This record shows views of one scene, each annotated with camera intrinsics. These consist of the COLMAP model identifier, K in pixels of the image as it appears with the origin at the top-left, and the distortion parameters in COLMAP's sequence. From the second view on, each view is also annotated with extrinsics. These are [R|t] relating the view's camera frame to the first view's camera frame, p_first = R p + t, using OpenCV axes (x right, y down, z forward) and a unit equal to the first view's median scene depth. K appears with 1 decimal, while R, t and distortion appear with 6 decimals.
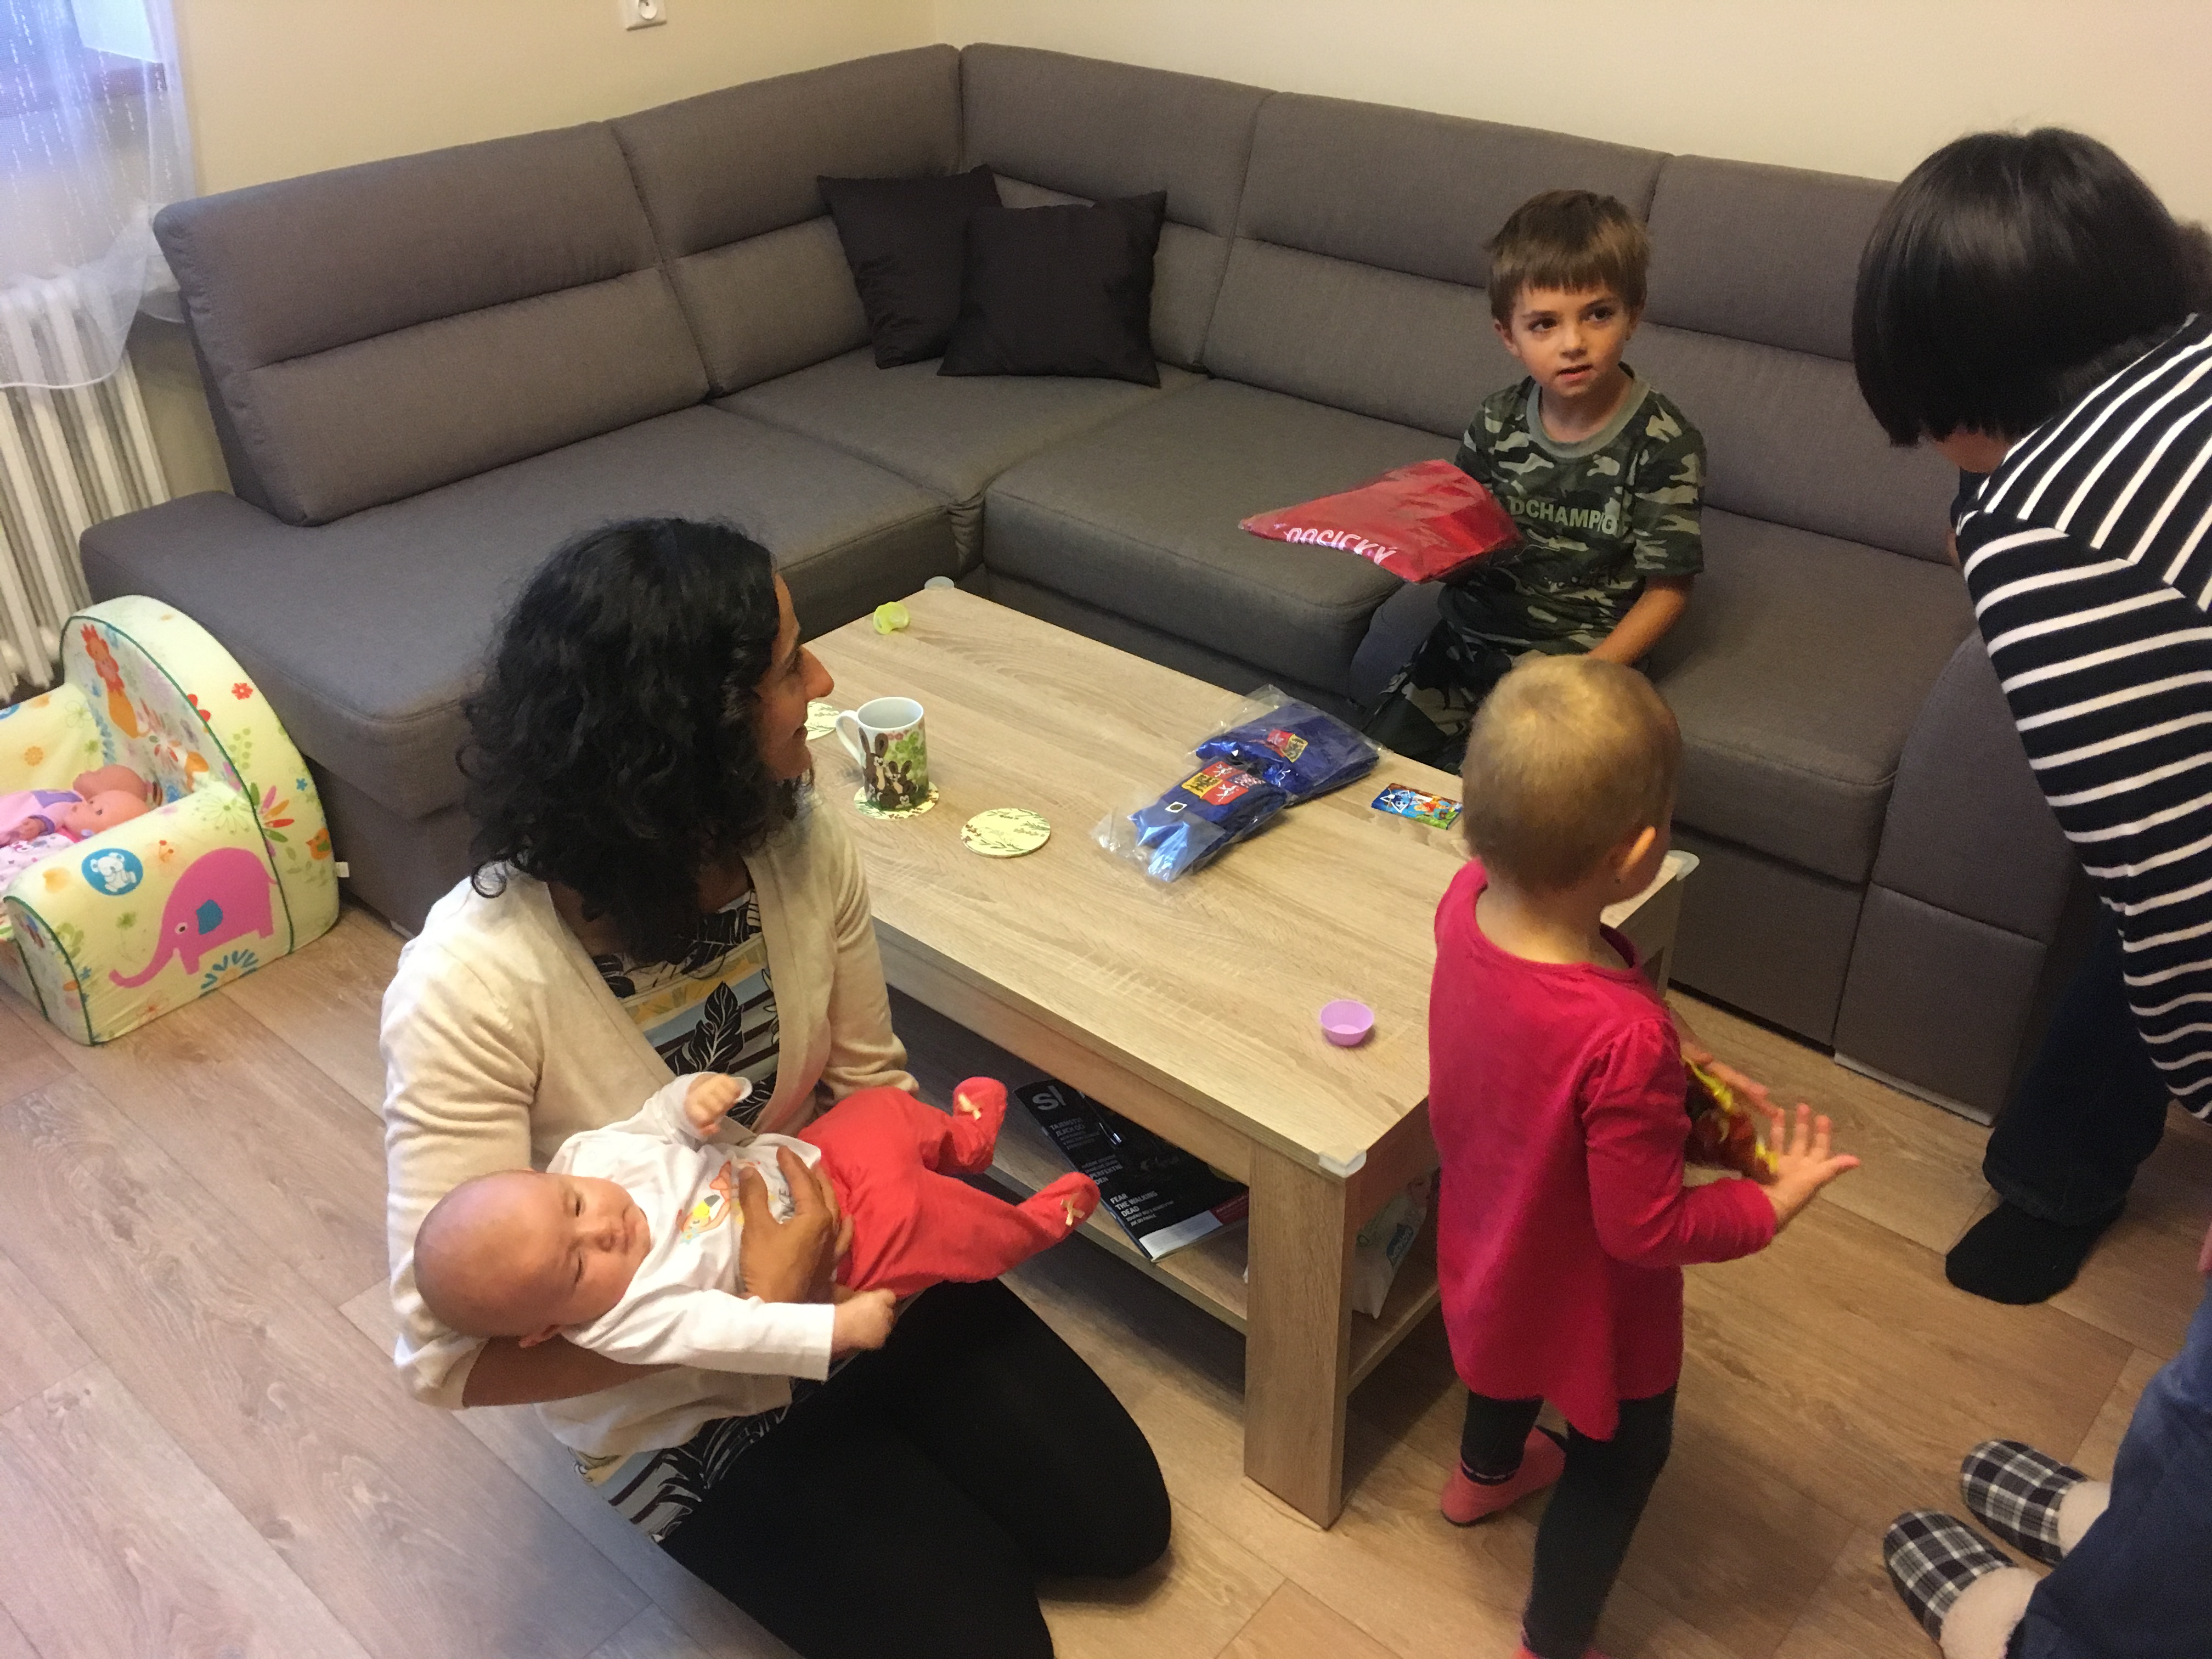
lens RADIAL K [[1888.5, 0, 1112.1], [0, 1888.5, 837.7], [0, 0, 1]] dist [0.066450, -0.101753]
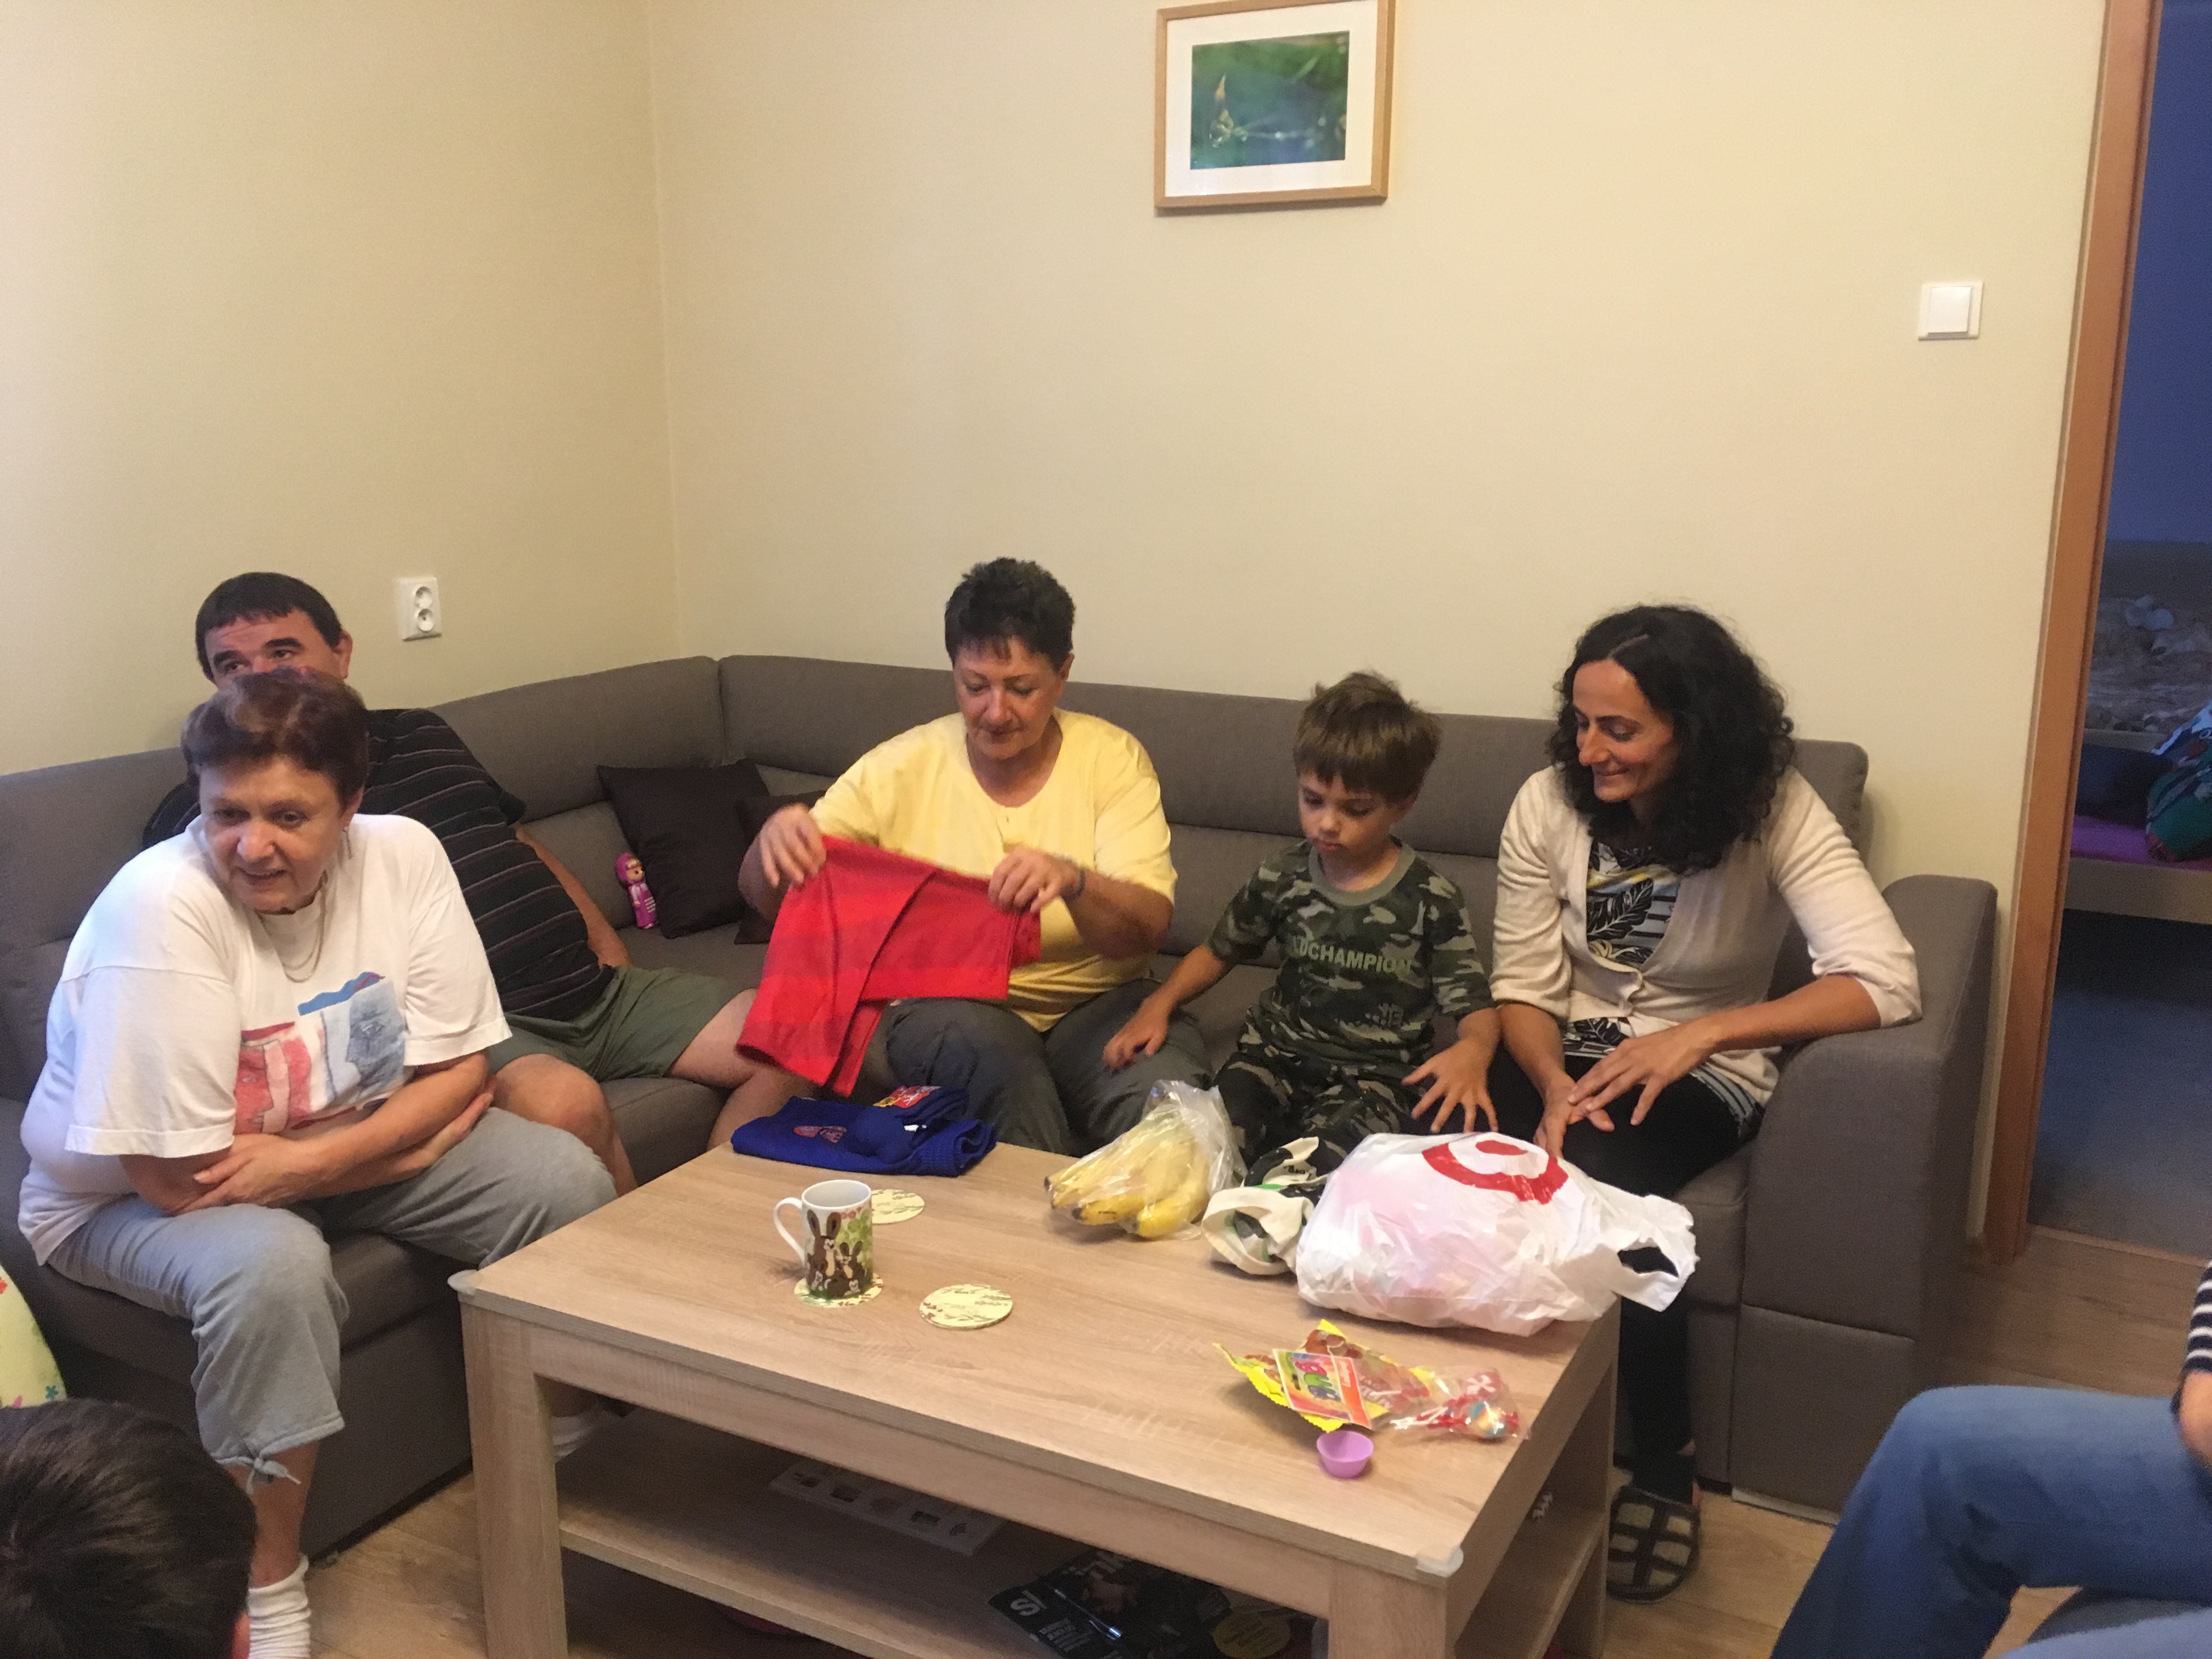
lens RADIAL K [[1888.5, 0, 1099.3], [0, 1888.5, 849.6], [0, 0, 1]] dist [0.066450, -0.101753]
pose [[0.973645, -0.039561, 0.224610, -0.198823], [0.112341, 0.940267, -0.321368, 0.096915], [-0.198480, 0.338132, 0.919931, 0.013759]]
